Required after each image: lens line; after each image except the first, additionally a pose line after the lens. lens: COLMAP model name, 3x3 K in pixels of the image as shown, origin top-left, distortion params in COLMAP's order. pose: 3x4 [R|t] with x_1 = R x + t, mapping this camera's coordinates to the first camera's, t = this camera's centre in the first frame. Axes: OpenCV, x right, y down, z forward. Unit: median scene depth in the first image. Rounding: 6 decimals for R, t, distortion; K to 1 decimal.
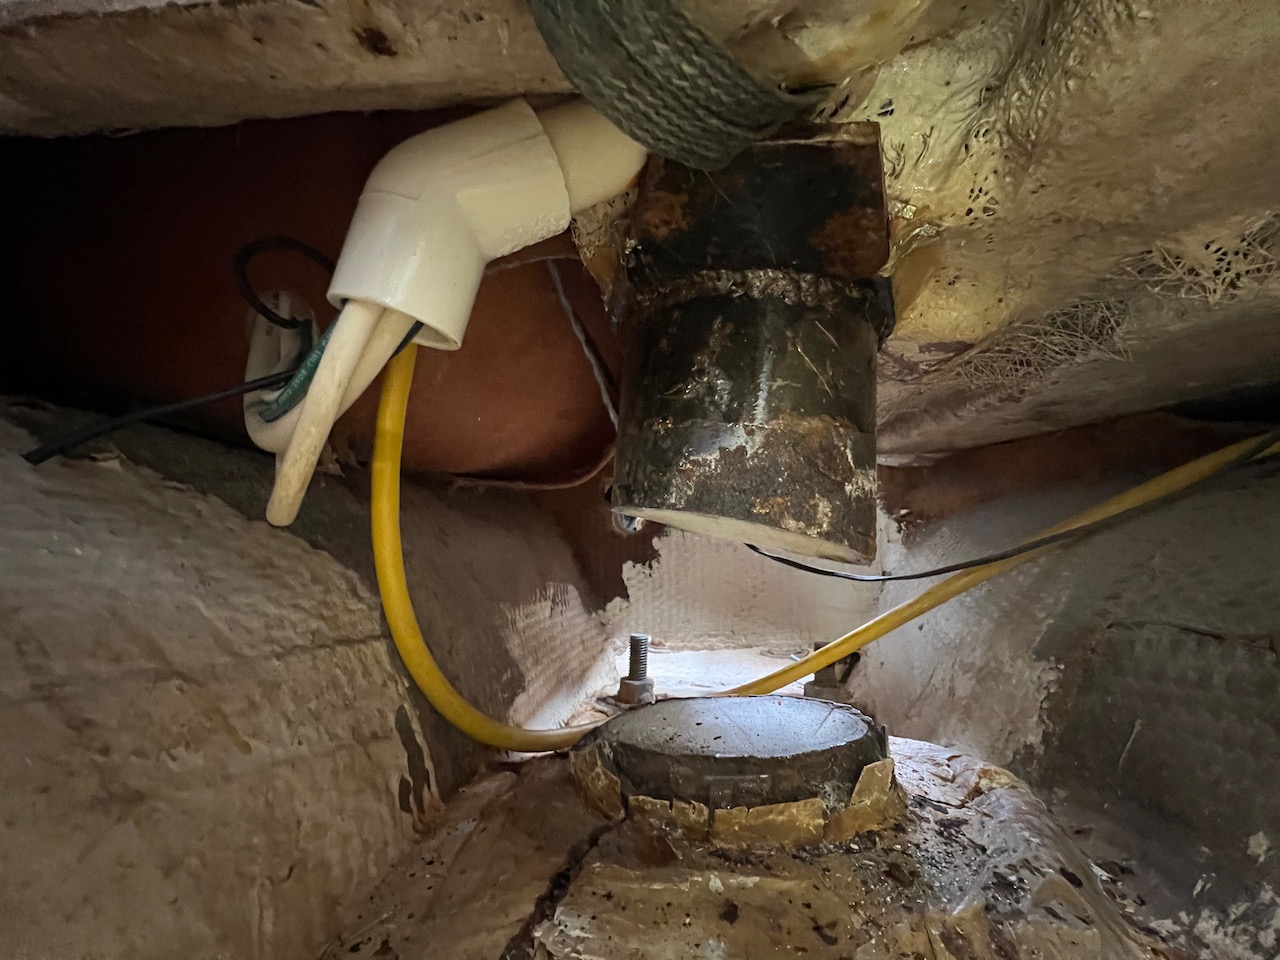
lens RADIAL K [[515.5, 0, 643.3], [0, 515.5, 473.7], [0, 0, 1]] dist [-0.001741, 0.000110]
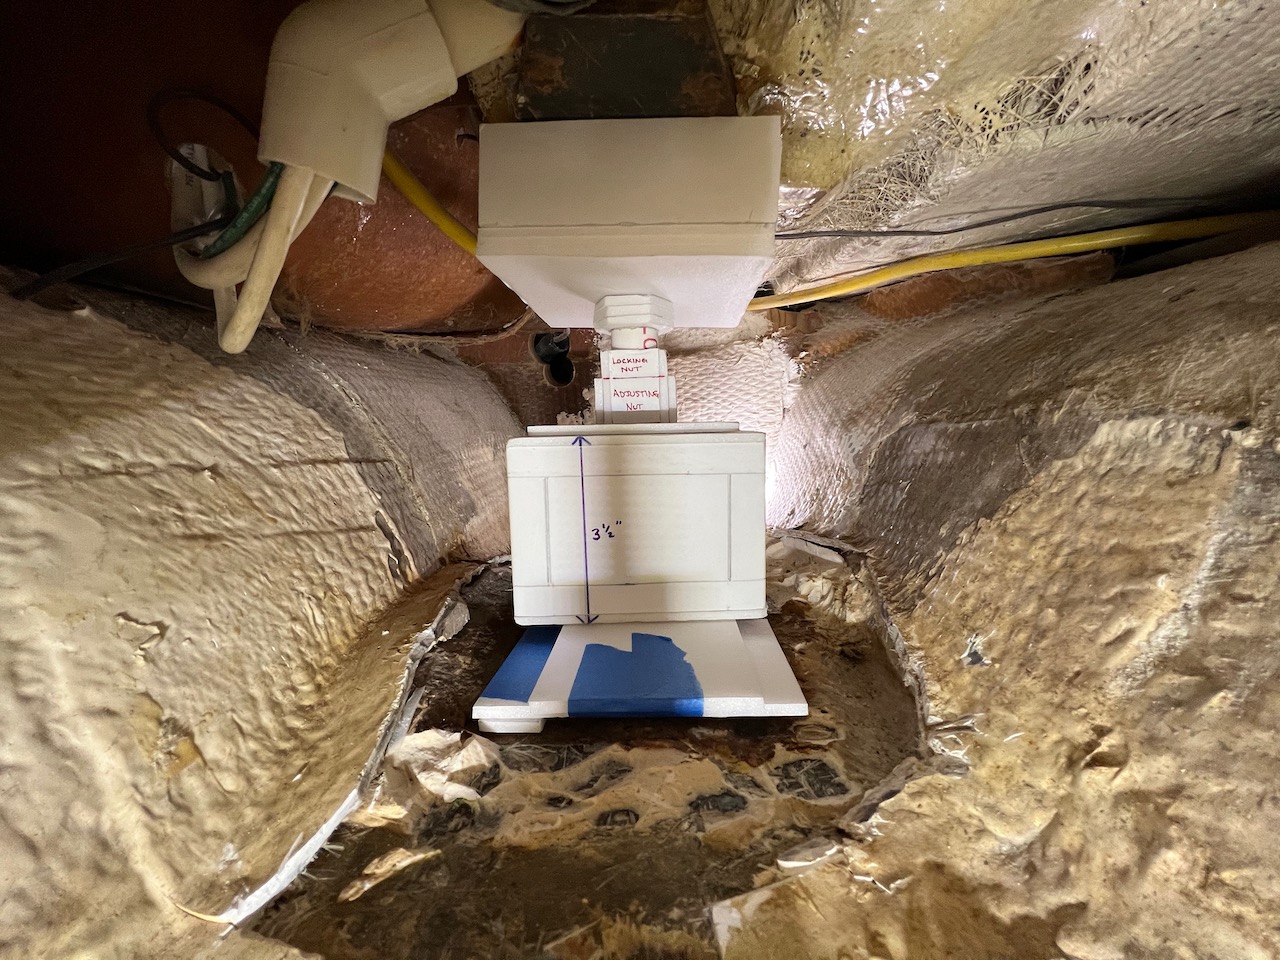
lens RADIAL K [[515.0, 0, 642.3], [0, 515.0, 474.4], [0, 0, 1]] dist [0.000483, -0.000003]
pose [[0.992595, -0.065907, 0.102037, 0.071760], [0.037855, 0.966012, 0.255711, 0.083184], [-0.115422, -0.249955, 0.961353, -0.357695]]
